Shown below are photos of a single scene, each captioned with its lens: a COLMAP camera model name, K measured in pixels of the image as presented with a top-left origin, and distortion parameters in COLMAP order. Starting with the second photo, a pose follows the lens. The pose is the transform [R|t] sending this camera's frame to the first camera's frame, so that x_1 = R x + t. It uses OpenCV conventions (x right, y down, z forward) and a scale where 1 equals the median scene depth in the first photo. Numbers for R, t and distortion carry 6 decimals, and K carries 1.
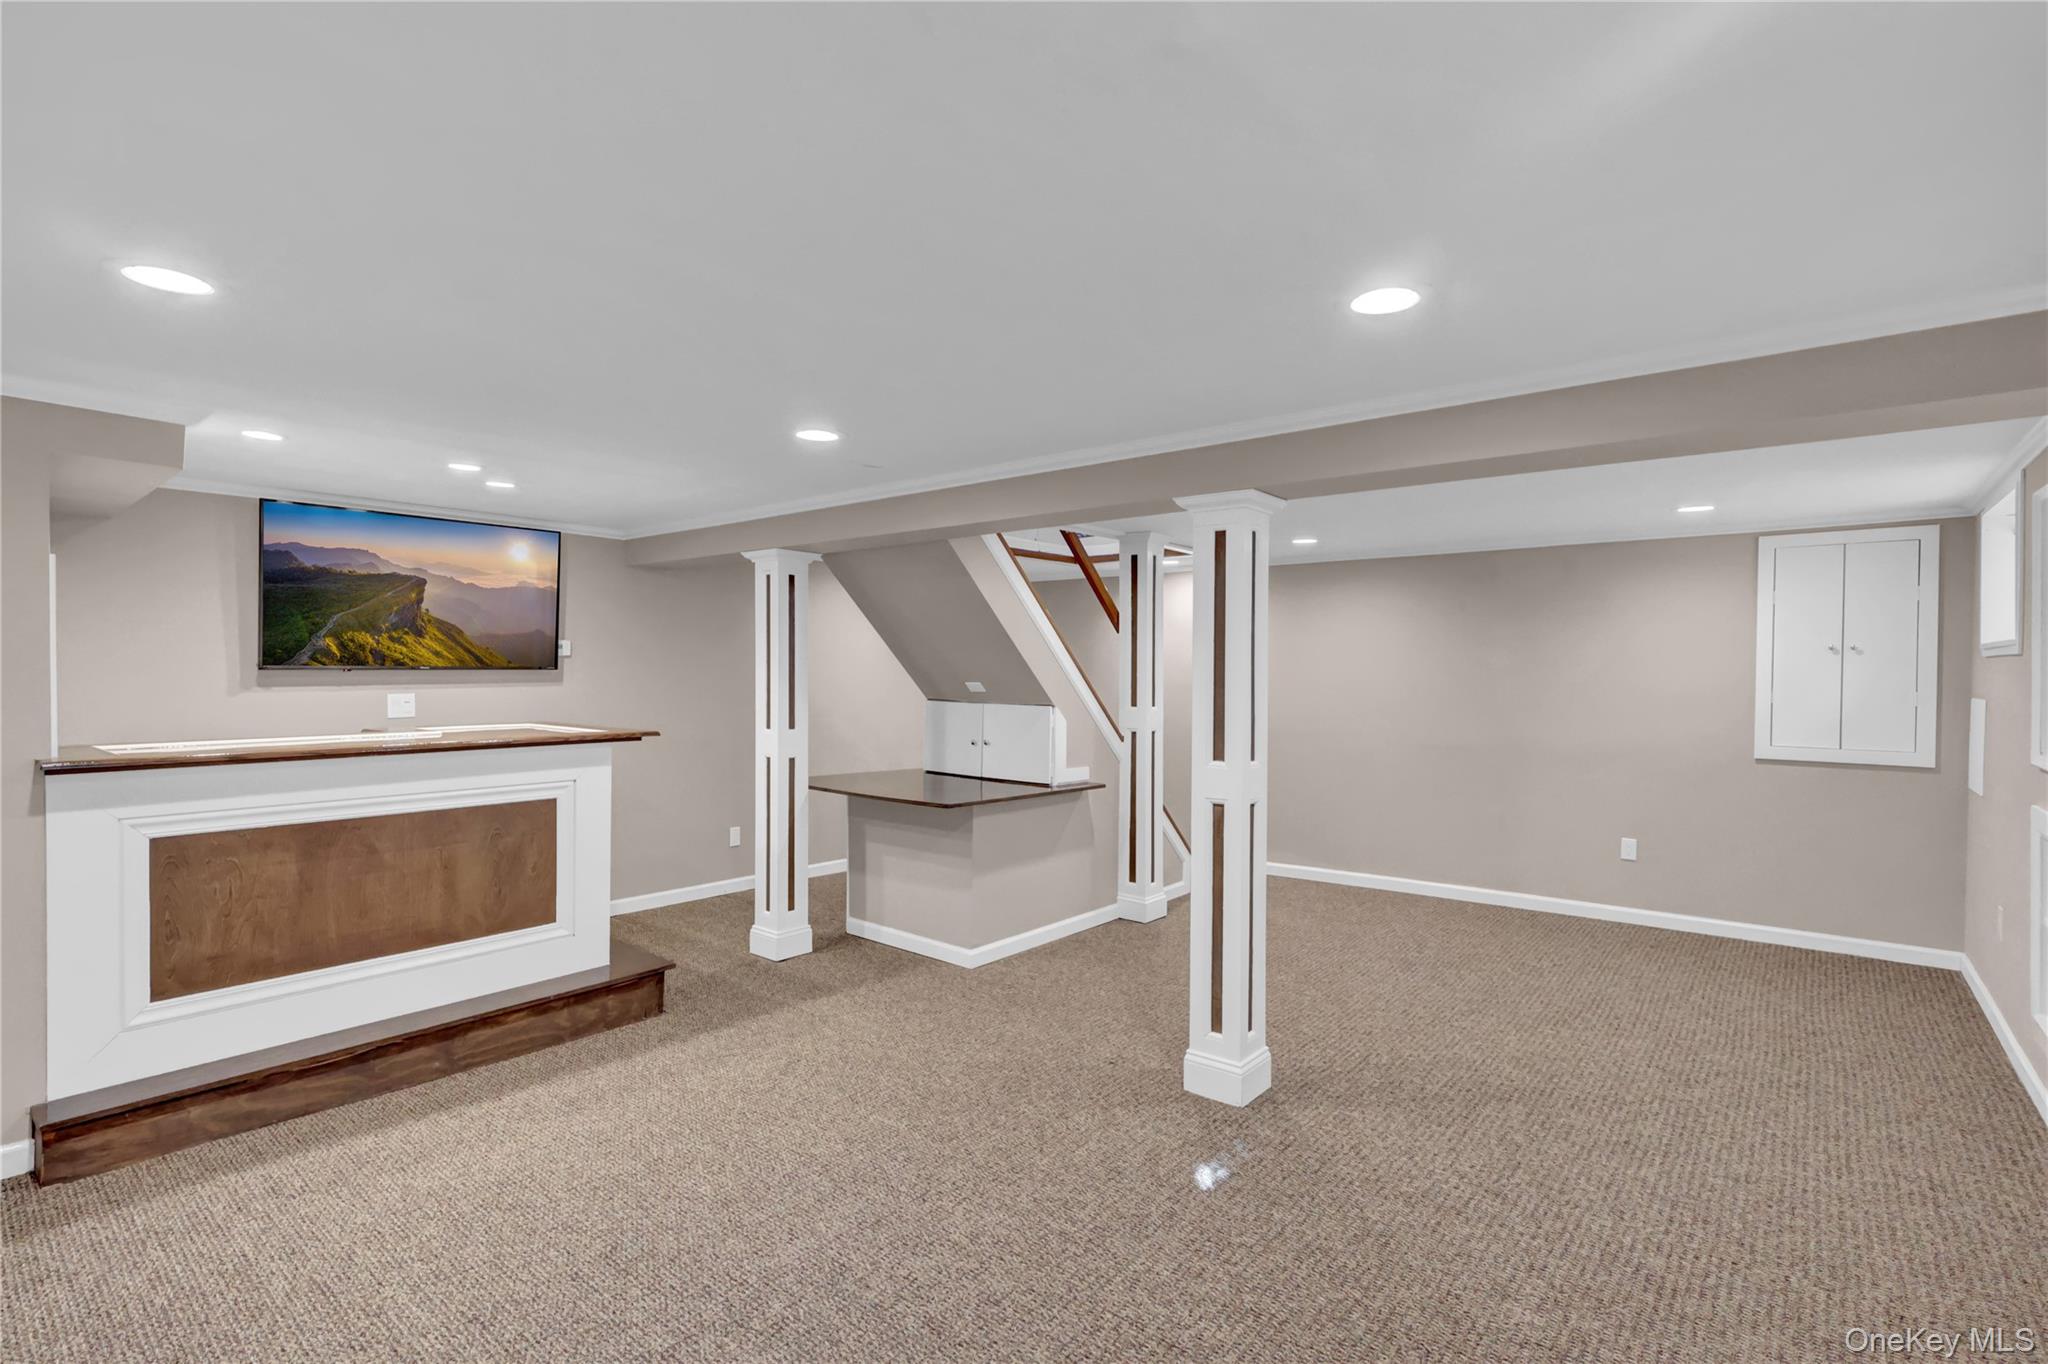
lens RADIAL K [[953.7, 0, 1020.3], [0, 953.7, 683.1], [0, 0, 1]] dist [-0.001198, 0.000735]
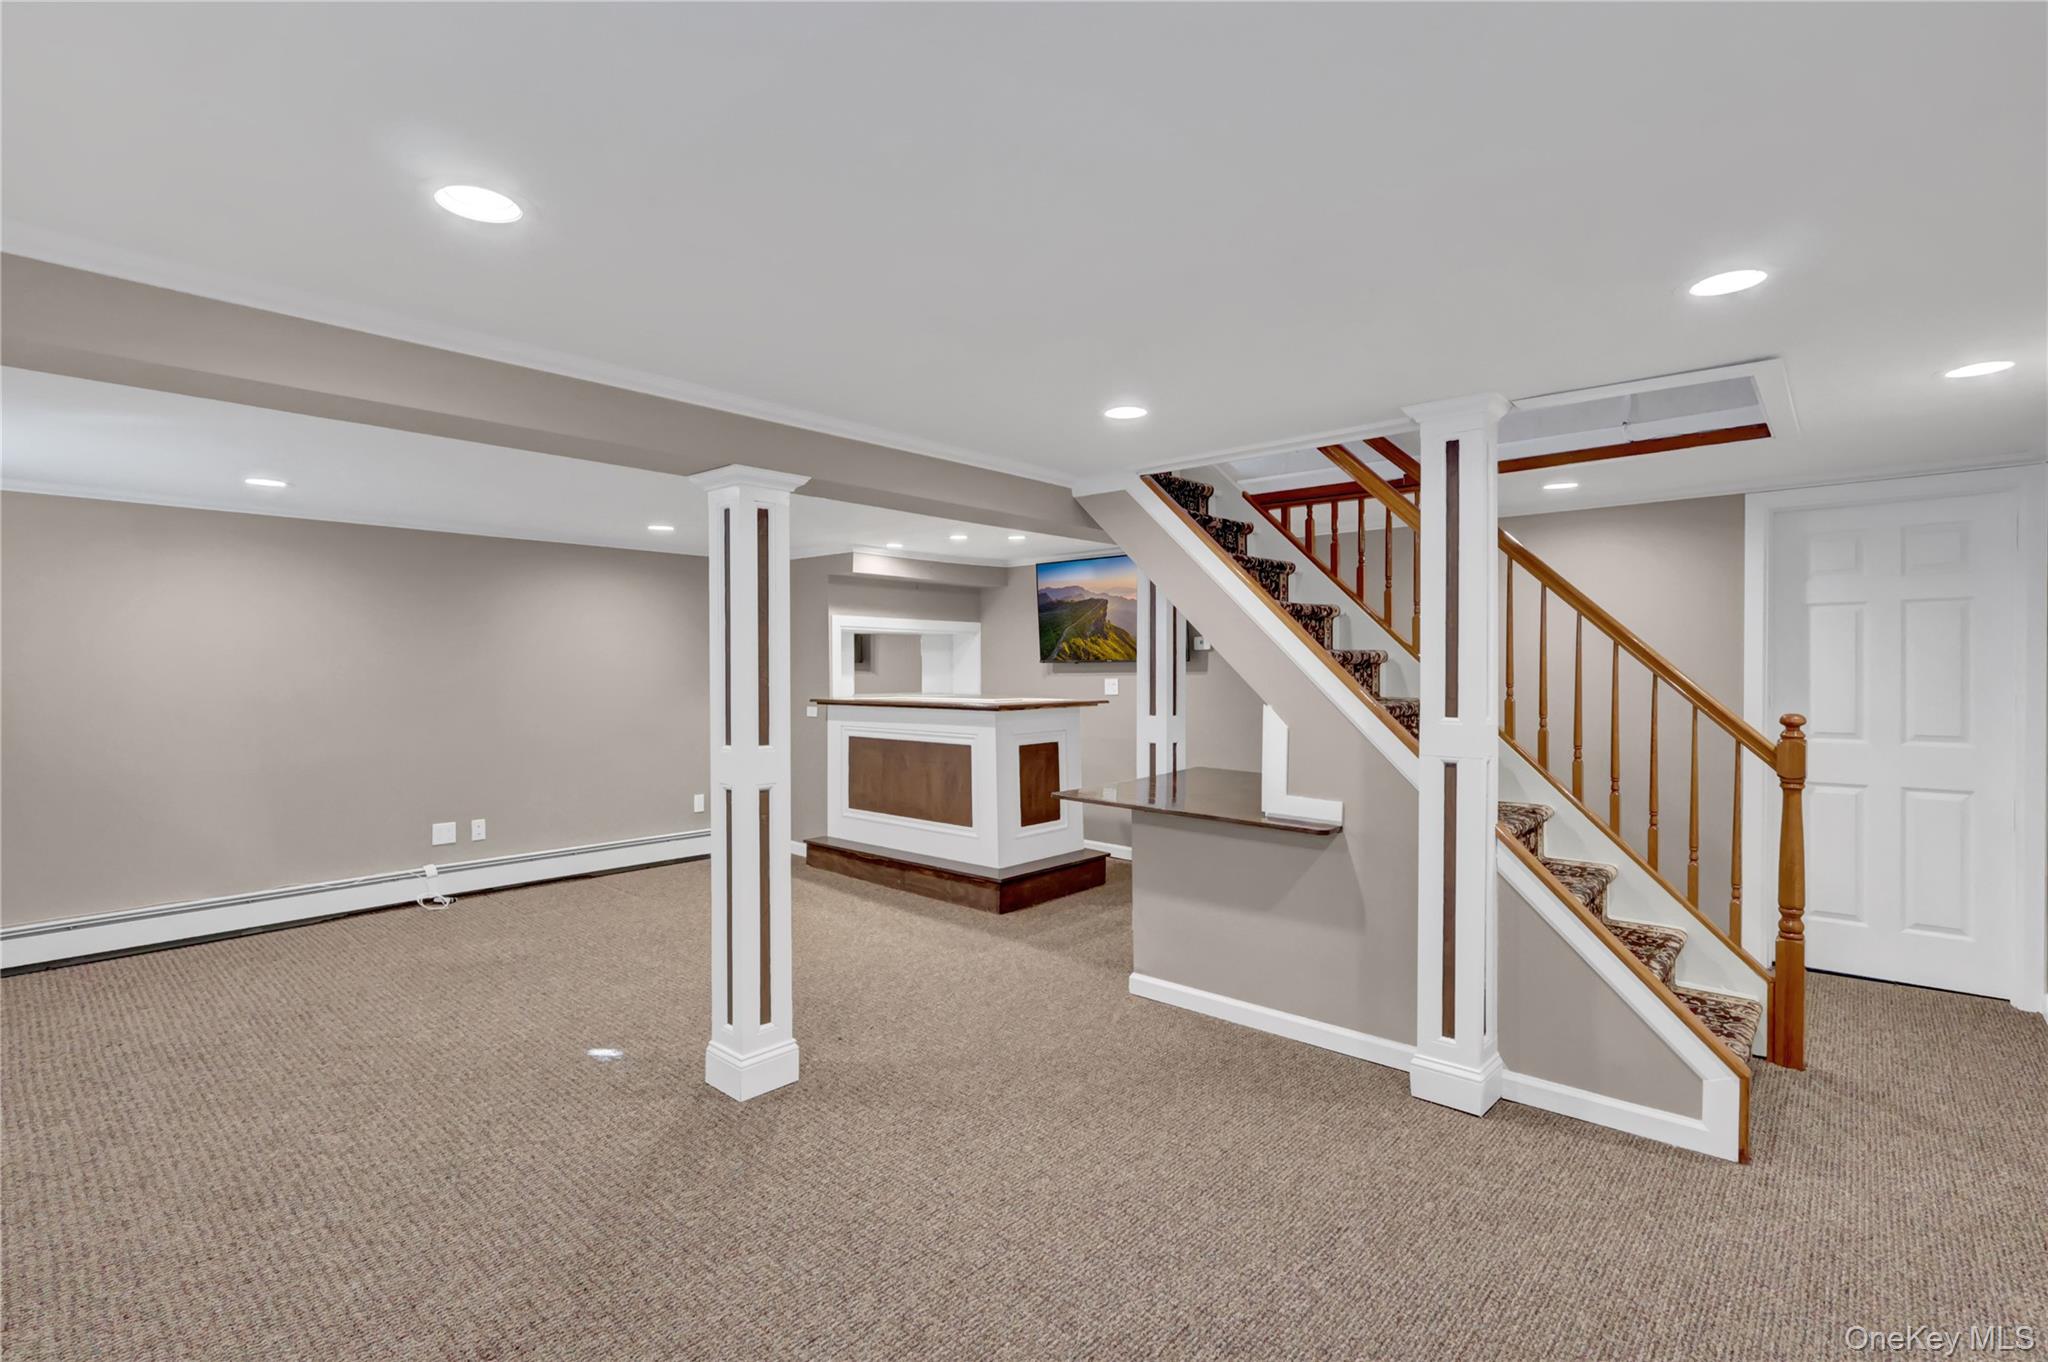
lens RADIAL K [[953.7, 0, 1020.3], [0, 953.7, 682.1], [0, 0, 1]] dist [-0.001198, 0.000735]
pose [[-0.044707, 0.009303, -0.998957, 0.898970], [-0.012172, 0.999877, 0.009856, 0.004066], [0.998926, 0.012600, -0.044588, 1.006576]]
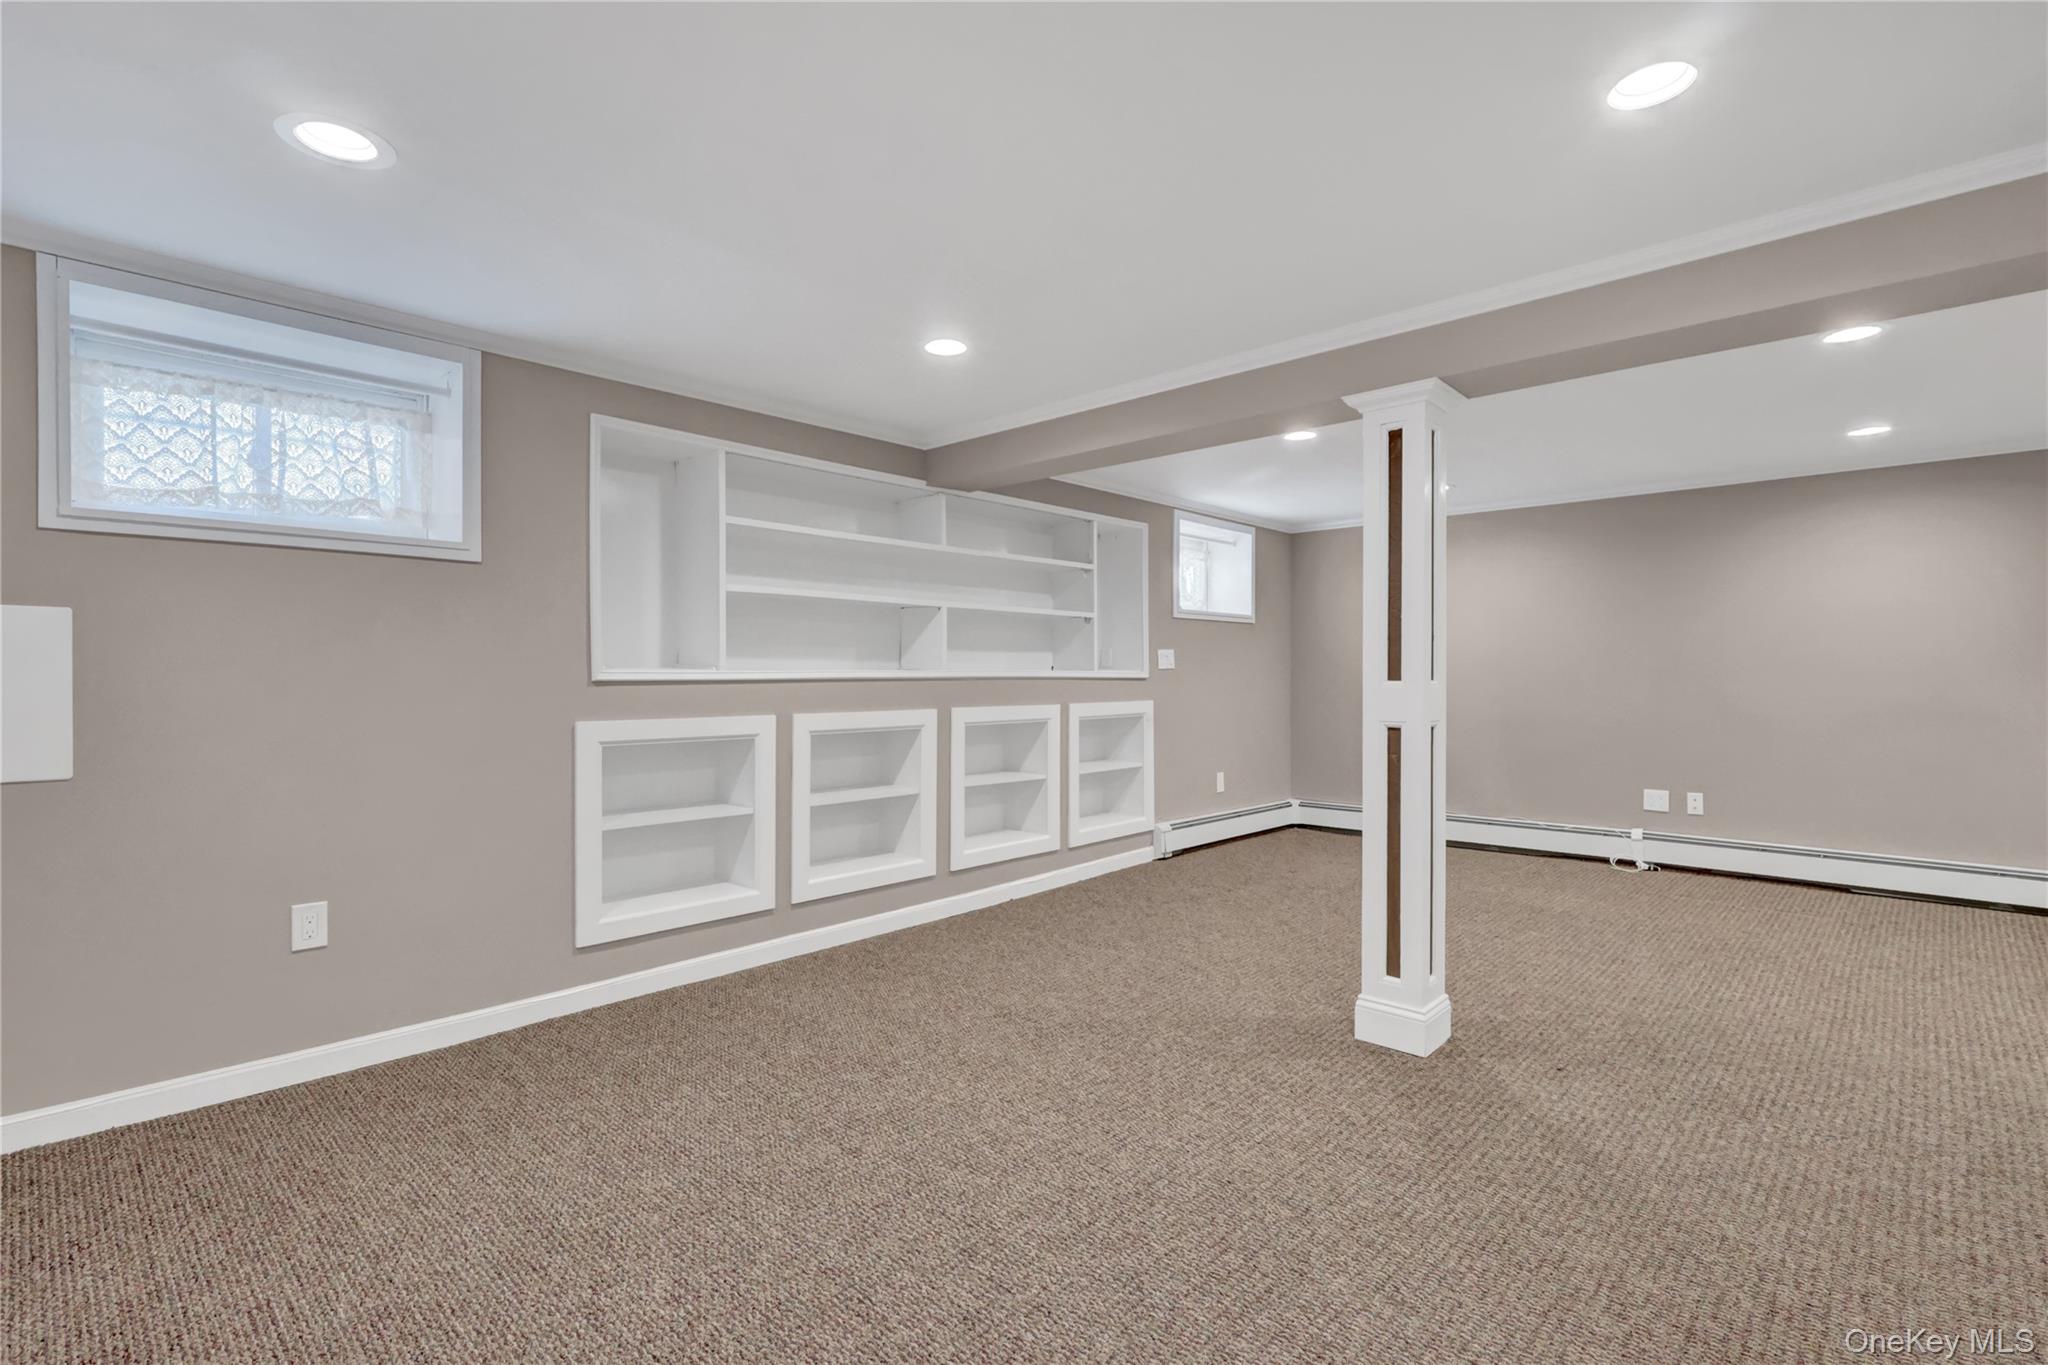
lens RADIAL K [[938.0, 0, 1024.0], [0, 938.0, 682.5], [0, 0, 1]] dist [0.000045, 0.000074]
pose [[-0.997183, -0.005192, 0.074833, 0.395784], [-0.003504, 0.999737, 0.022669, 0.048739], [-0.074931, 0.022343, -0.996938, 1.473291]]
